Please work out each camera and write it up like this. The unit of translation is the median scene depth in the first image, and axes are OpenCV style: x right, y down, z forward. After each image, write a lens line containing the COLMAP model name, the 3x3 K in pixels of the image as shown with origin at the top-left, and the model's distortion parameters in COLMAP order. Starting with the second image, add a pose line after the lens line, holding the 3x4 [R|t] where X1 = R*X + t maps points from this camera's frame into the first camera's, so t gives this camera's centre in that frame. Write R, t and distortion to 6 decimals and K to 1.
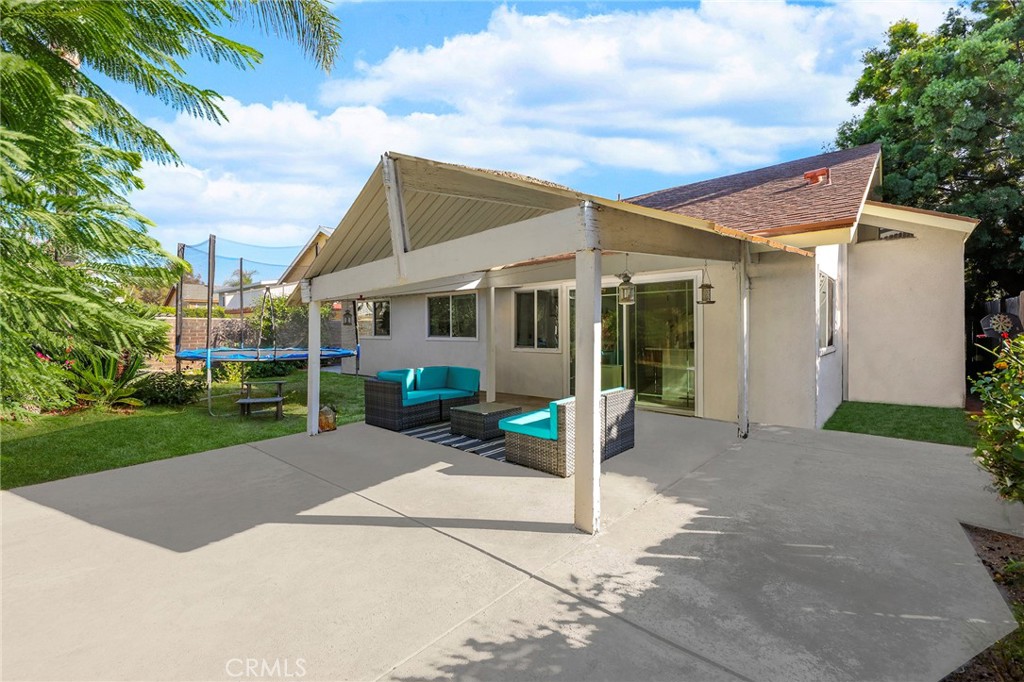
lens RADIAL K [[443.6, 0, 512.0], [0, 443.6, 341.0], [0, 0, 1]] dist [0.001228, 0.000166]
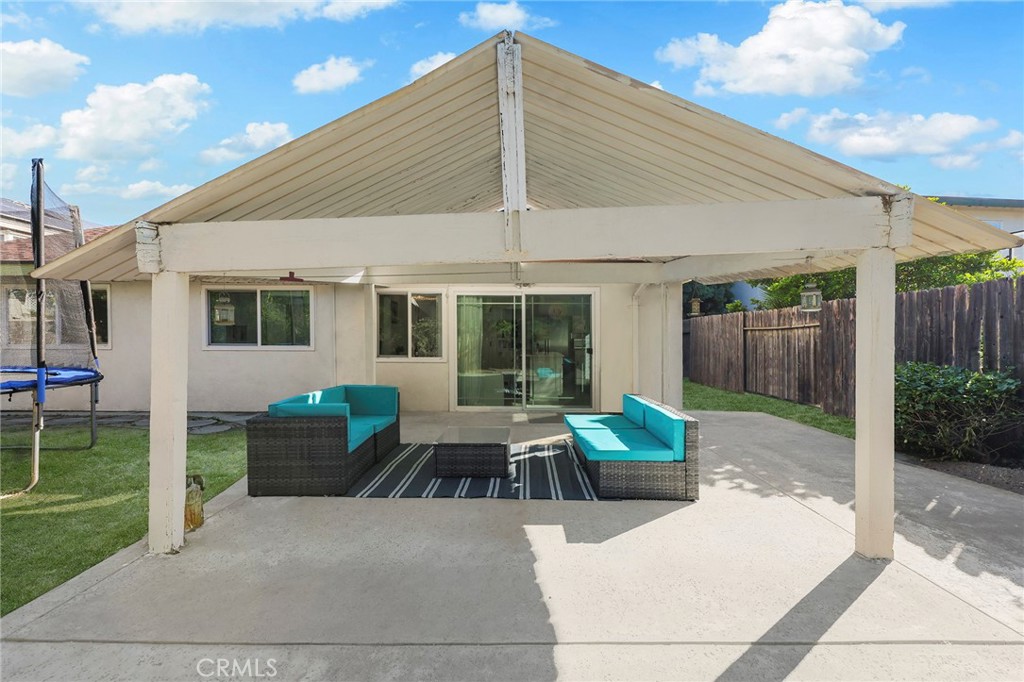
lens RADIAL K [[374.5, 0, 512.0], [0, 374.5, 341.0], [0, 0, 1]] dist [-0.001443, -0.000266]
pose [[0.748685, 0.004515, 0.662911, -0.397396], [0.008059, 0.999841, -0.015912, -0.003778], [-0.662877, 0.017255, 0.748529, 0.403718]]
